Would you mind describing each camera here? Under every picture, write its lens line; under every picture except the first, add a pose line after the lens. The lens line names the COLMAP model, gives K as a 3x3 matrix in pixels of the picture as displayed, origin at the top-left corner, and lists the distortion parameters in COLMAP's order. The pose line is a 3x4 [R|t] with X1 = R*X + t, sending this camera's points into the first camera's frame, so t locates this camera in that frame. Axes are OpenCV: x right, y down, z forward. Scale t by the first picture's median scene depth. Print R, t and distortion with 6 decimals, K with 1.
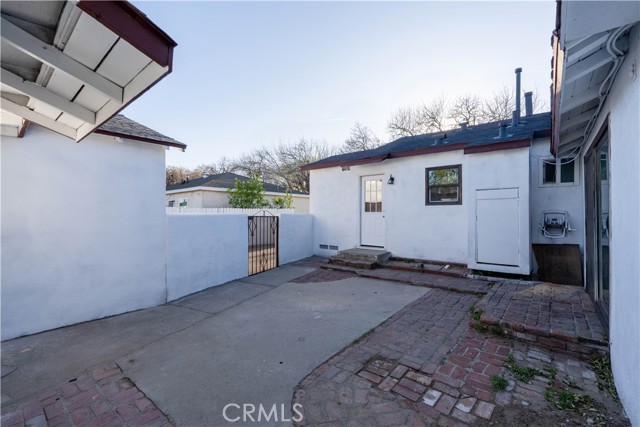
lens RADIAL K [[280.3, 0, 320.4], [0, 280.3, 214.3], [0, 0, 1]] dist [-0.013598, 0.000658]
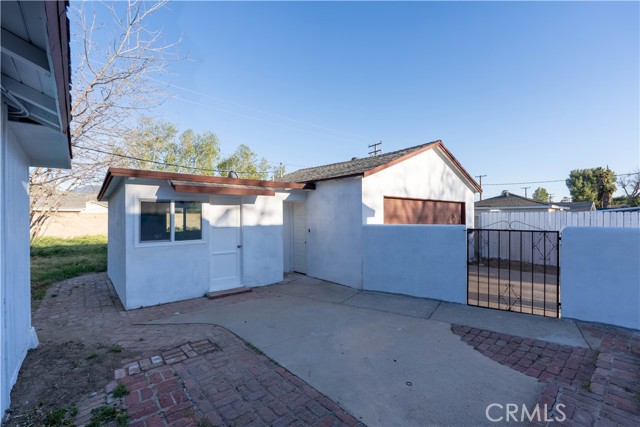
lens RADIAL K [[280.3, 0, 320.2], [0, 280.3, 215.0], [0, 0, 1]] dist [-0.013598, 0.000658]
pose [[-0.158963, 0.000315, -0.987284, 1.291893], [0.005038, 0.999987, -0.000492, -0.073903], [0.987272, -0.005052, -0.158963, 1.580525]]
